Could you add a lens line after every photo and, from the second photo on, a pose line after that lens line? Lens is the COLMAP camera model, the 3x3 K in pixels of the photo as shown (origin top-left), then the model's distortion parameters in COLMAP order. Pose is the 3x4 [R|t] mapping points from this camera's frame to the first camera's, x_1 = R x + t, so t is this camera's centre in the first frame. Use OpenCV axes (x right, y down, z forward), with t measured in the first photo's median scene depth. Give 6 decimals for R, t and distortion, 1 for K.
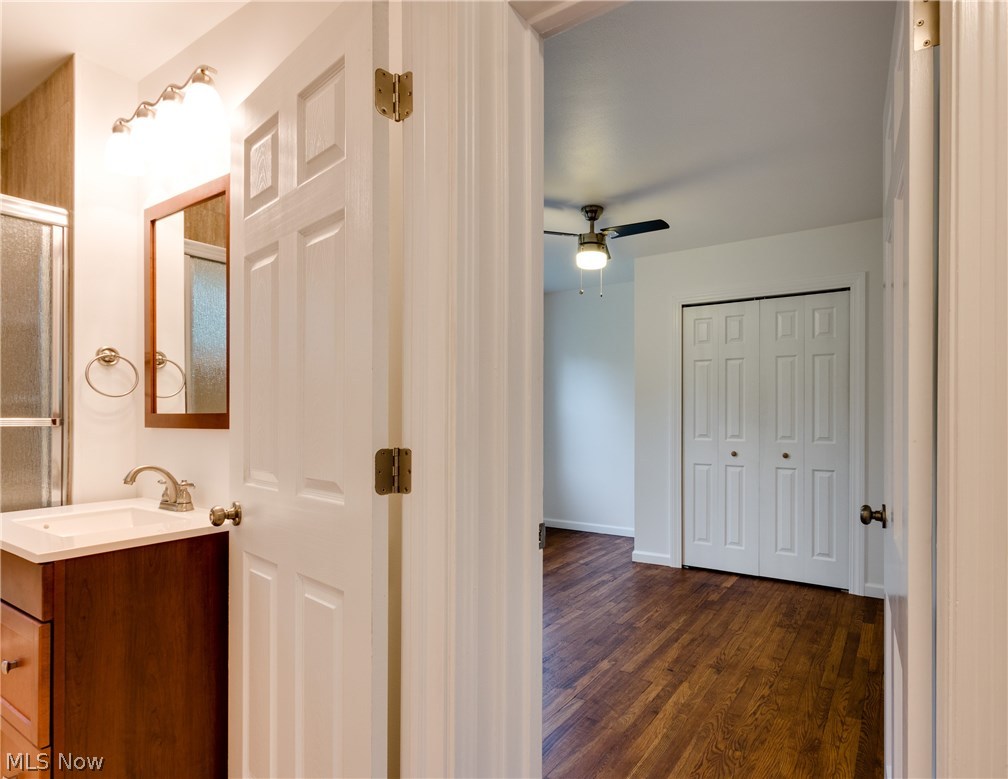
lens RADIAL K [[526.2, 0, 571.2], [0, 526.2, 416.3], [0, 0, 1]] dist [0.011708, -0.006076]
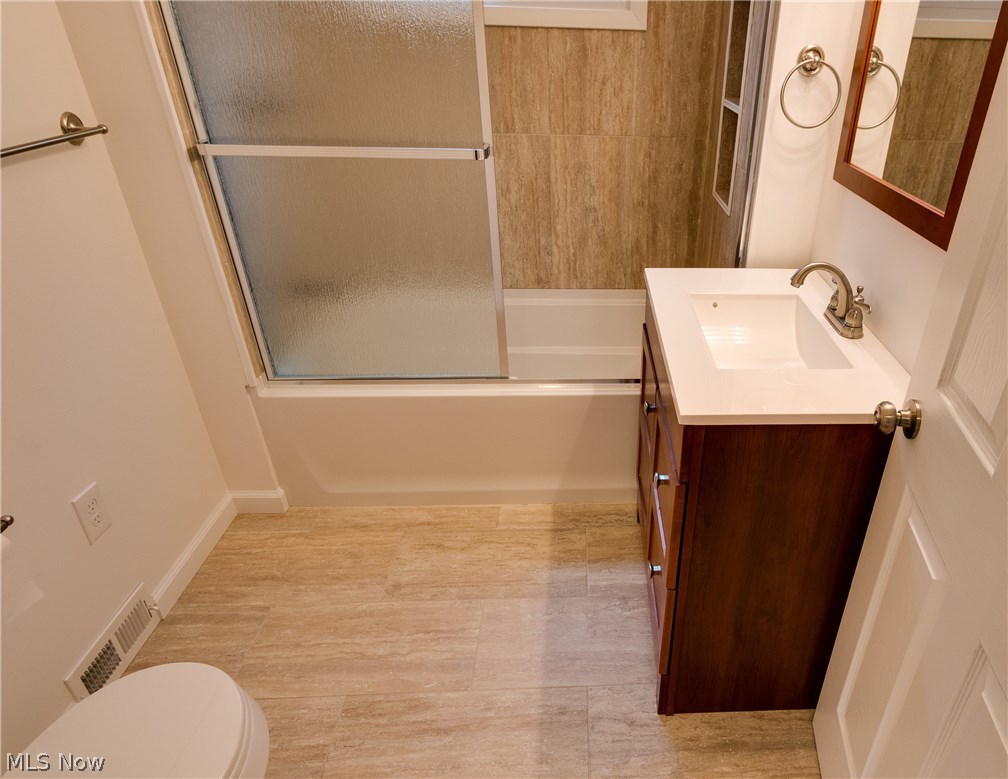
lens RADIAL K [[651.8, 0, 612.9], [0, 651.8, 399.8], [0, 0, 1]] dist [0.011059, 0.000623]
pose [[0.544363, 0.432223, -0.718924, -0.226896], [-0.019663, 0.863375, 0.504179, -0.161731], [0.838619, -0.260321, 0.478489, 0.278257]]
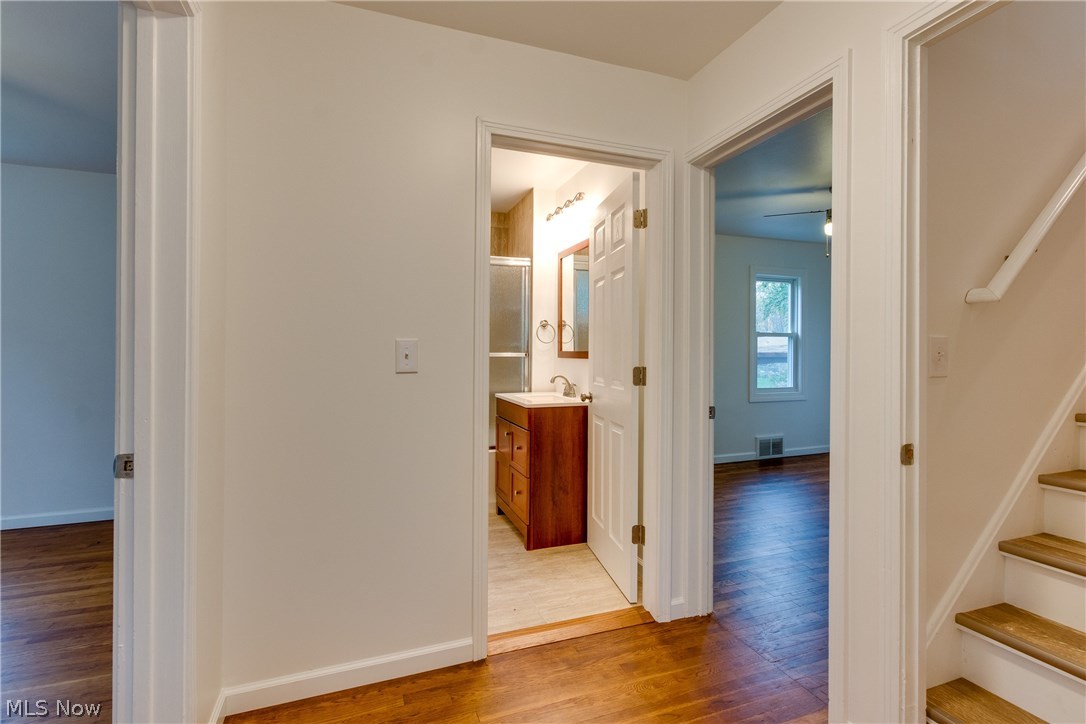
lens RADIAL K [[495.2, 0, 544.8], [0, 495.2, 352.1], [0, 0, 1]] dist [0.002747, 0.000080]
pose [[0.765933, 0.004073, -0.642907, 0.413693], [-0.004126, 0.999990, 0.001421, -0.003313], [0.642907, 0.001564, 0.765943, -0.532641]]
